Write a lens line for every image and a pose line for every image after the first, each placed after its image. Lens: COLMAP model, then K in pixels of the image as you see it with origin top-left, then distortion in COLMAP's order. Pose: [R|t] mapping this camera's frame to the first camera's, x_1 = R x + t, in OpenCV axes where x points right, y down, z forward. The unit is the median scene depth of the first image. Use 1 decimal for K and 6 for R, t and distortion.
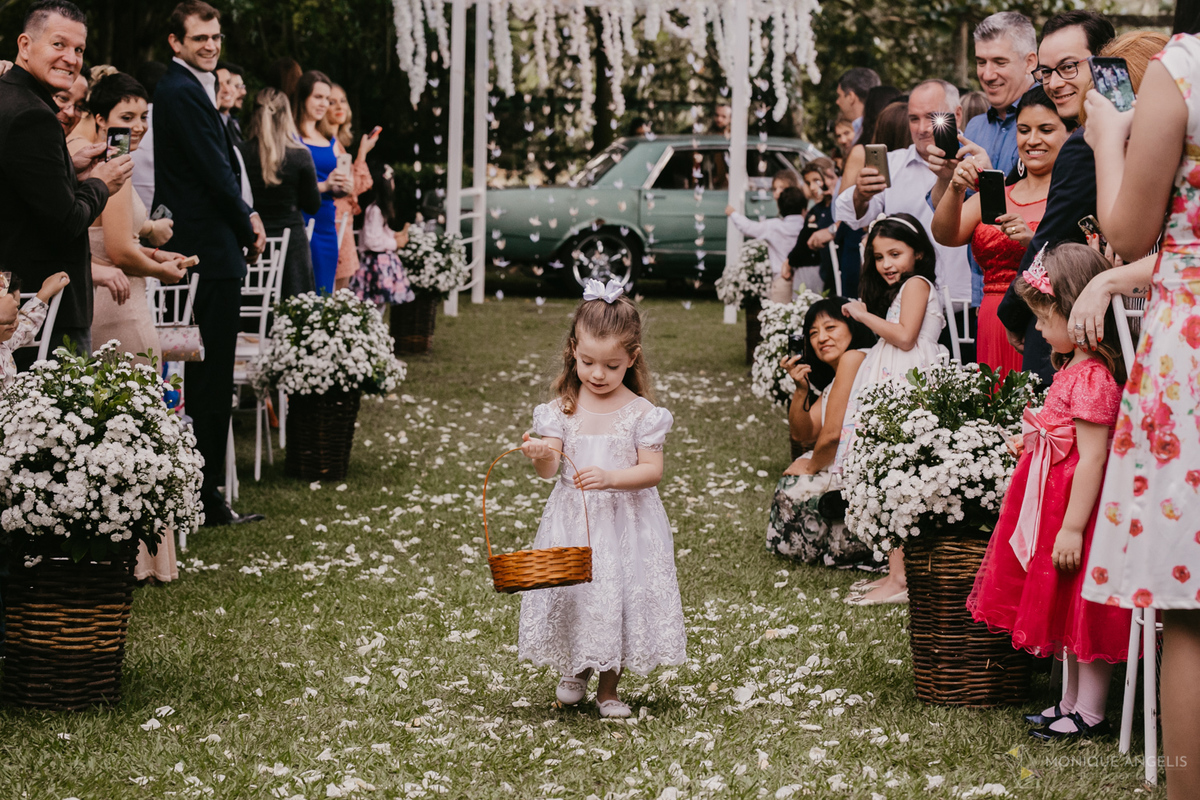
lens RADIAL K [[2916.3, 0, 600.0], [0, 2916.3, 400.0], [0, 0, 1]] dist [-0.049321, 0.078597]
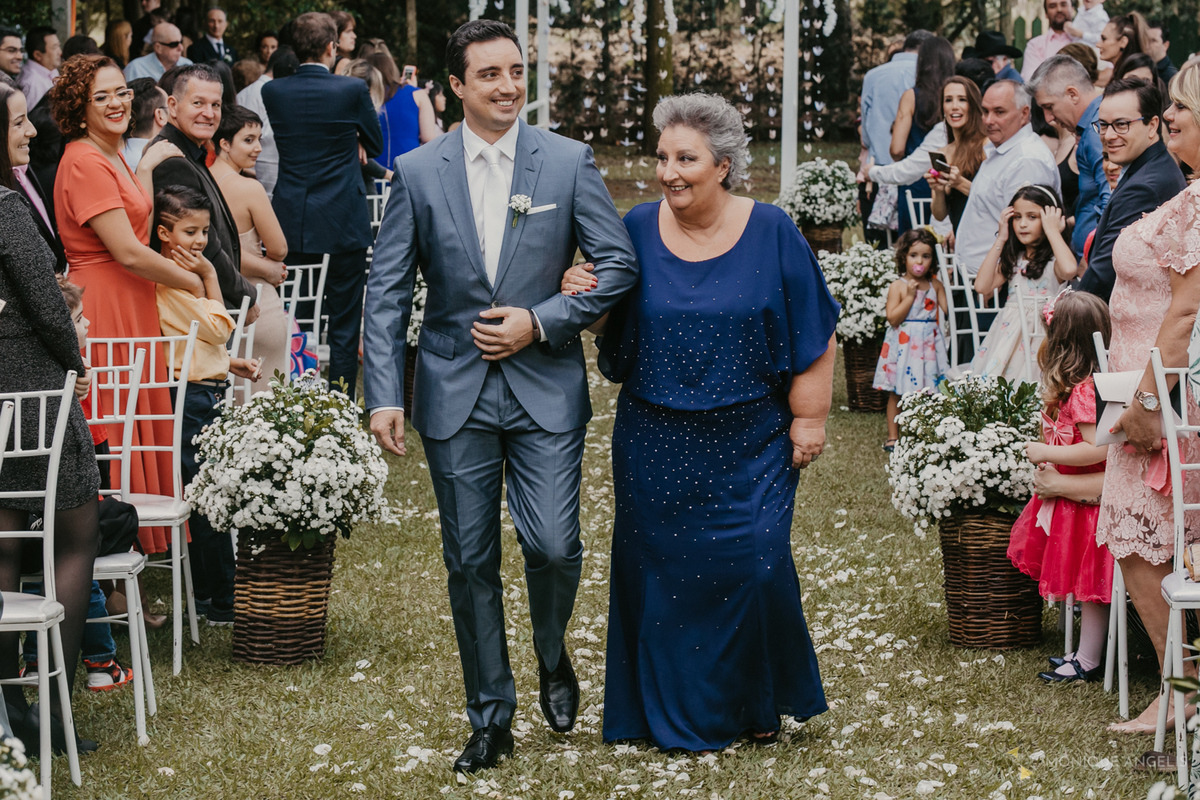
lens RADIAL K [[2995.2, 0, 600.0], [0, 2995.2, 400.0], [0, 0, 1]] dist [-0.022752, 0.202080]
pose [[0.999728, -0.016744, -0.016239, -0.021174], [0.017530, 0.998619, 0.049523, -0.071023], [0.015387, -0.049794, 0.998641, -0.302742]]
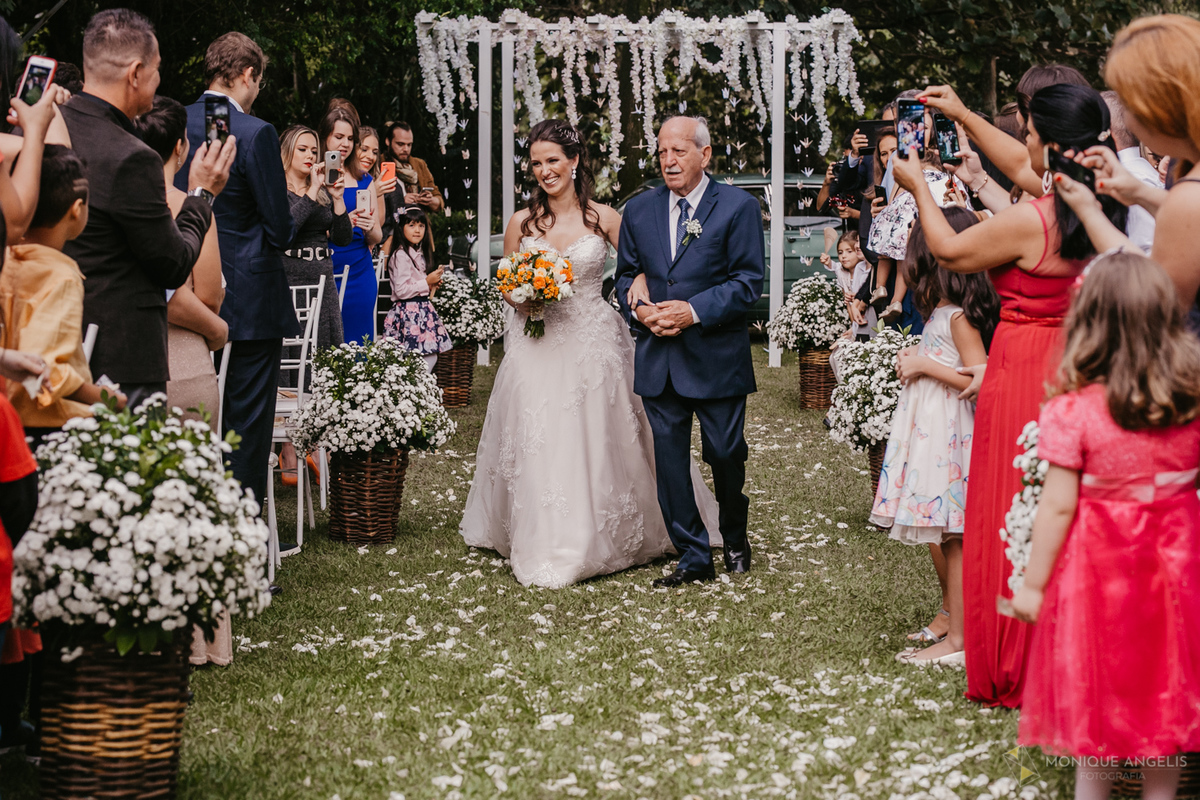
lens RADIAL K [[2916.3, 0, 600.0], [0, 2916.3, 400.0], [0, 0, 1]] dist [-0.049321, 0.078597]
pose [[0.999722, -0.023189, -0.004148, -0.033645], [0.023114, 0.999583, -0.017313, -0.000851], [0.004548, 0.017212, 0.999842, 0.141760]]
